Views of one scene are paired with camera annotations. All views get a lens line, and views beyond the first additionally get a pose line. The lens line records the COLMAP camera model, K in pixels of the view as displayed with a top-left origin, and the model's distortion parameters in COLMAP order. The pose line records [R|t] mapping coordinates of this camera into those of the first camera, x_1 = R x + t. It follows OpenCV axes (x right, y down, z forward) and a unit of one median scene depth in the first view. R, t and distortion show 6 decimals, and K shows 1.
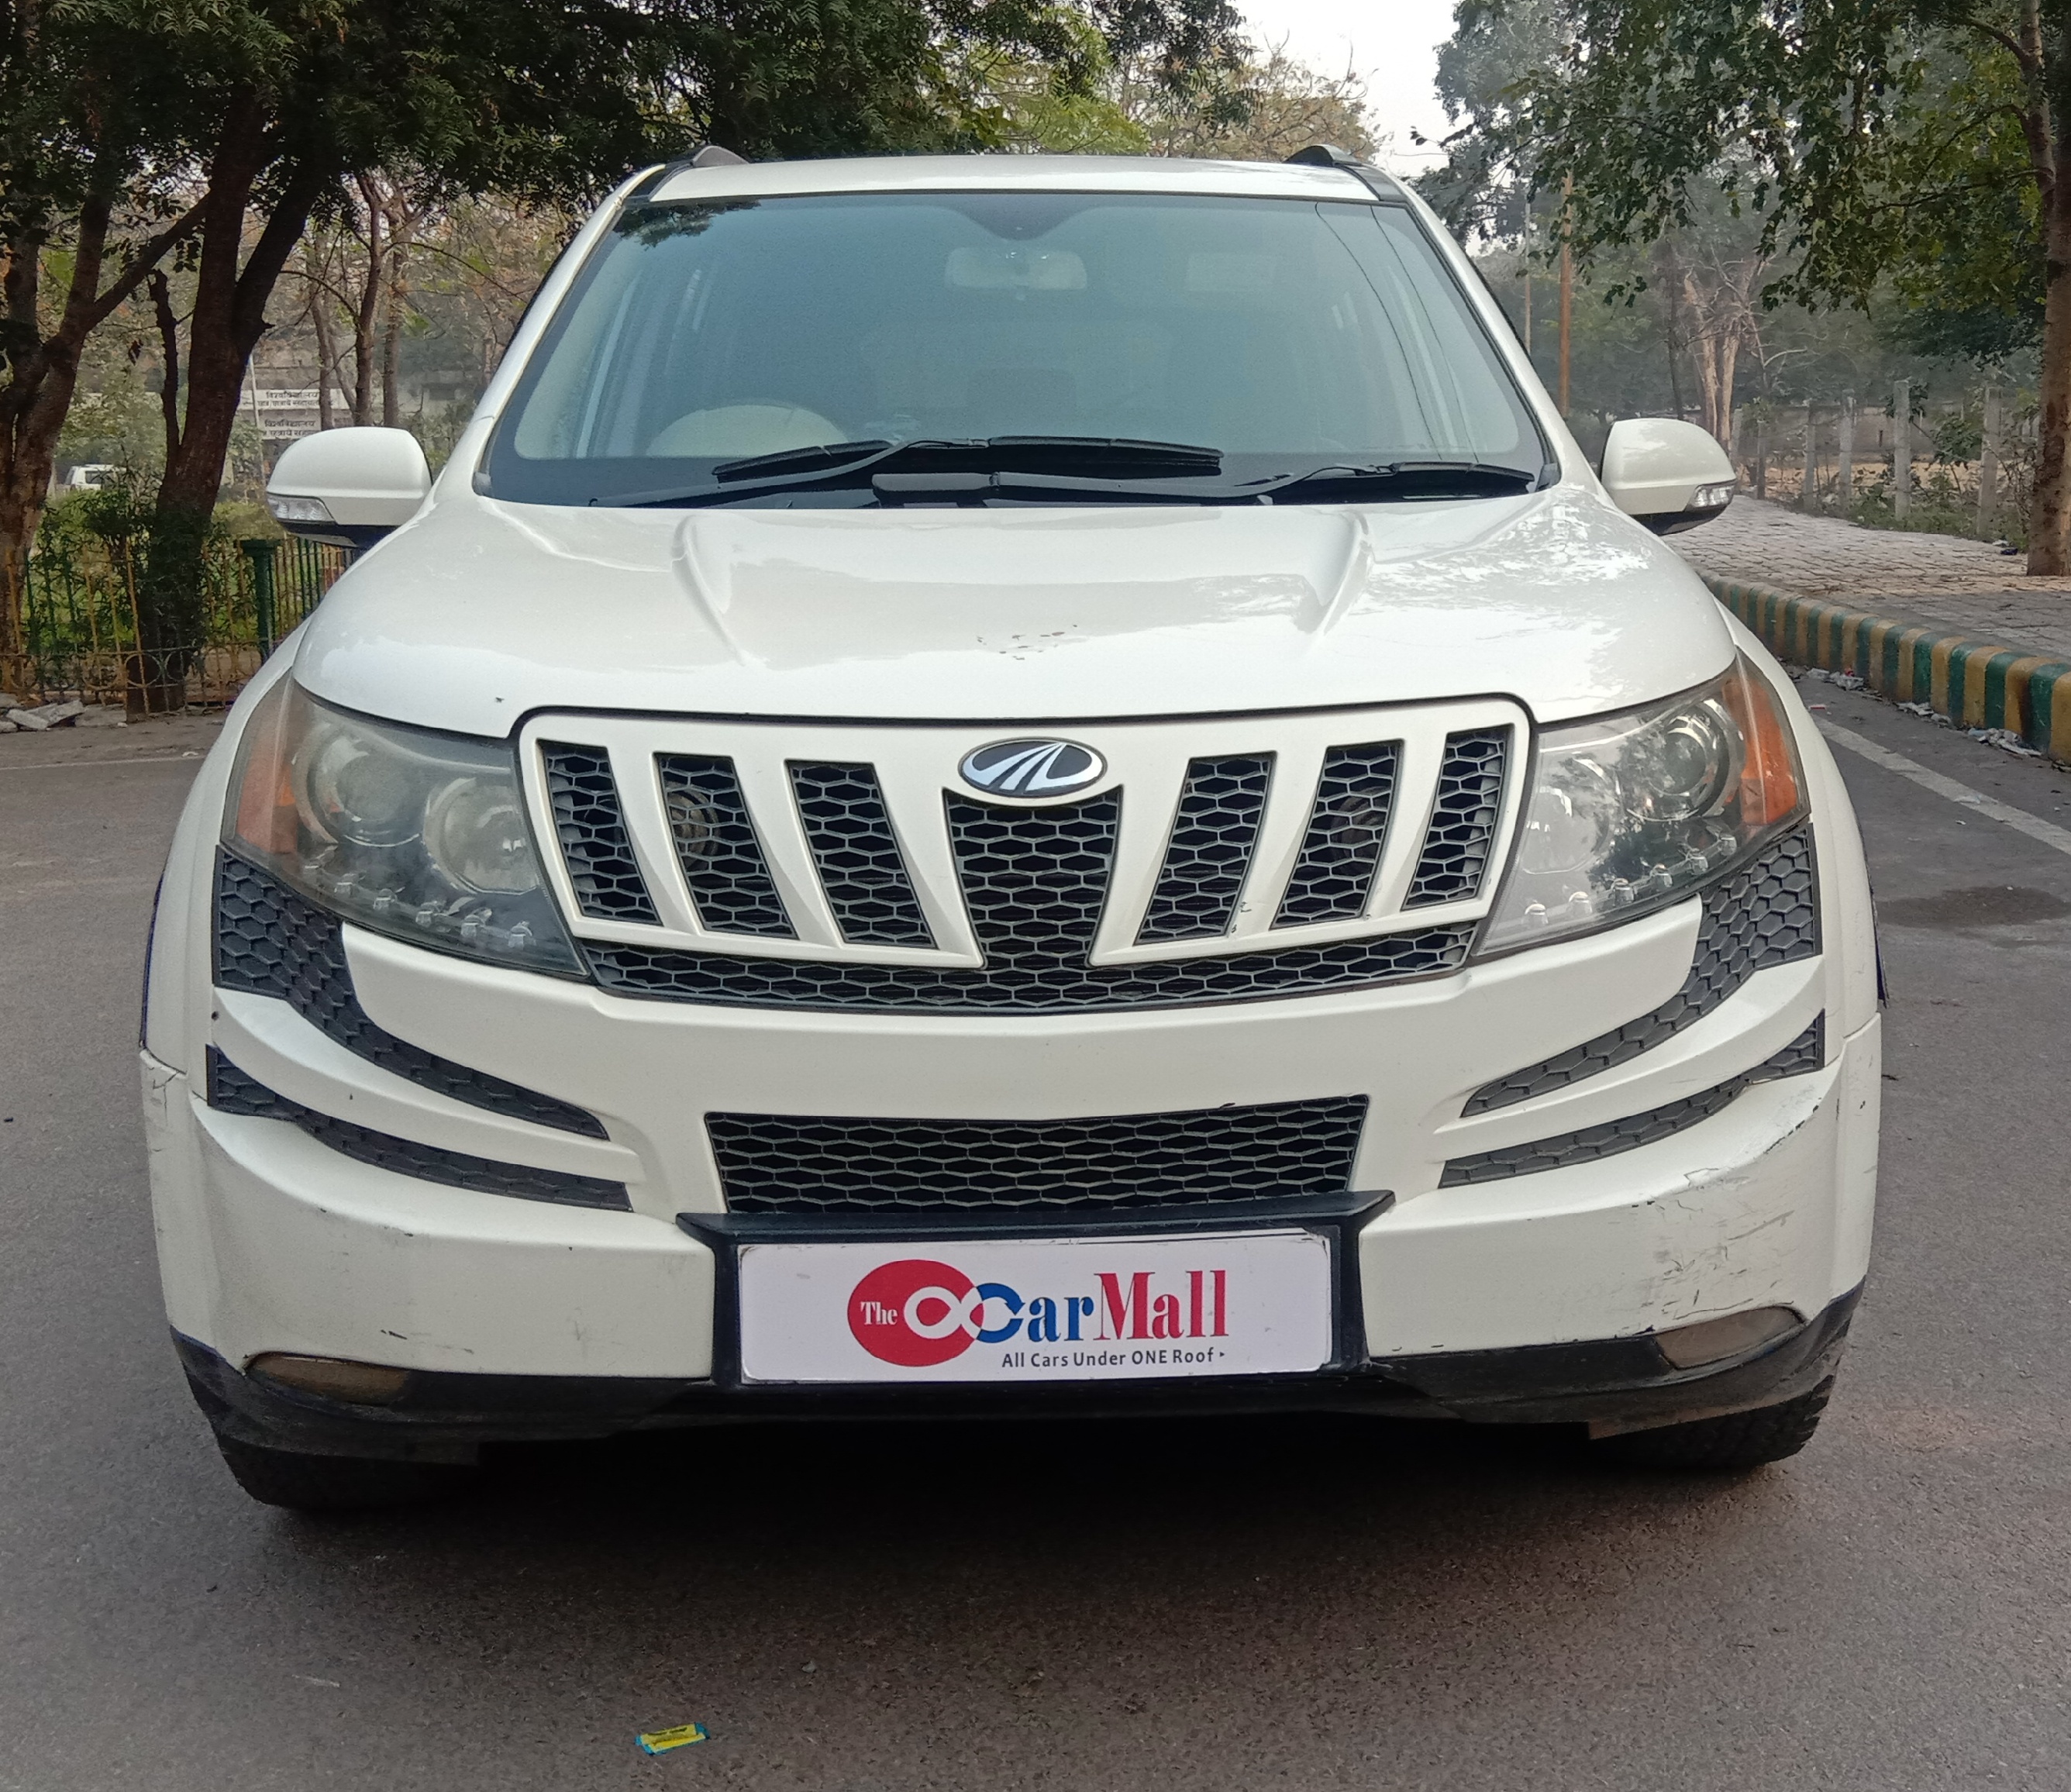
lens RADIAL K [[3190.6, 0, 1035.5], [0, 3190.6, 896.0], [0, 0, 1]] dist [-0.008280, -0.016526]
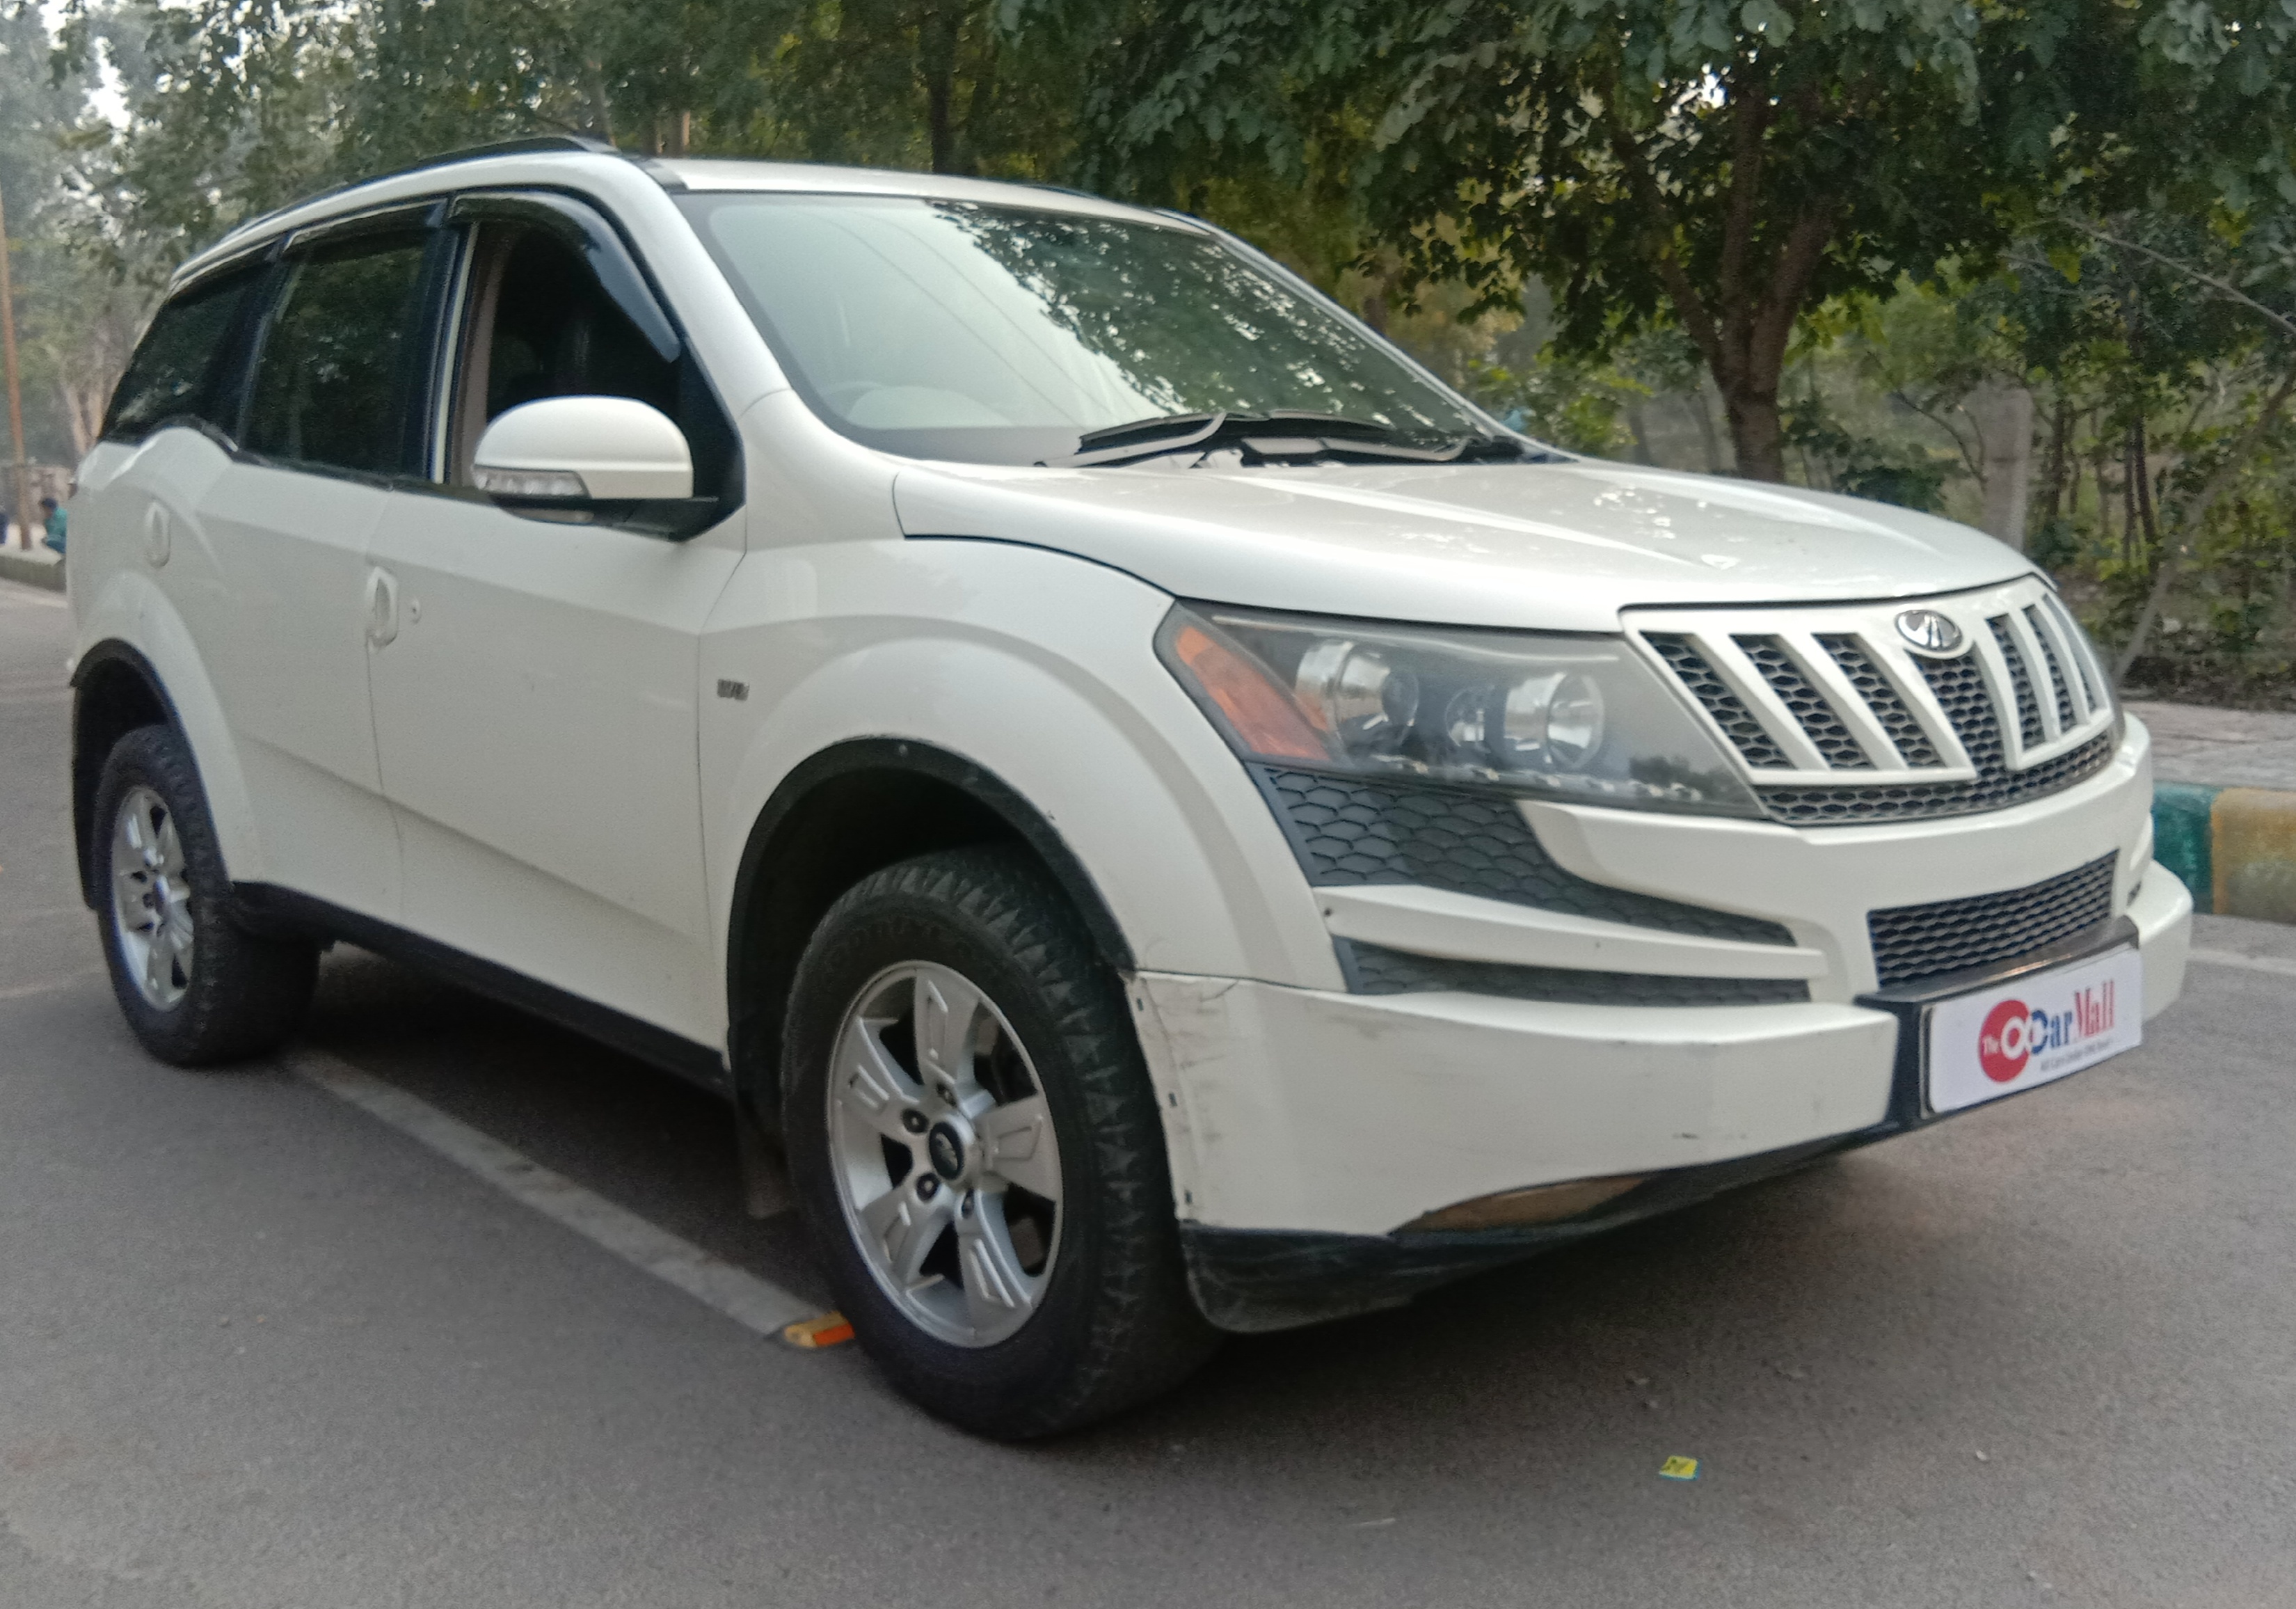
lens RADIAL K [[2919.8, 0, 1148.0], [0, 2919.8, 804.5], [0, 0, 1]] dist [-0.003160, -0.005358]
pose [[0.704103, -0.080744, 0.705493, -1.099441], [0.112510, 0.993650, 0.001435, -0.007036], [-0.701128, 0.078364, 0.708716, 0.379698]]
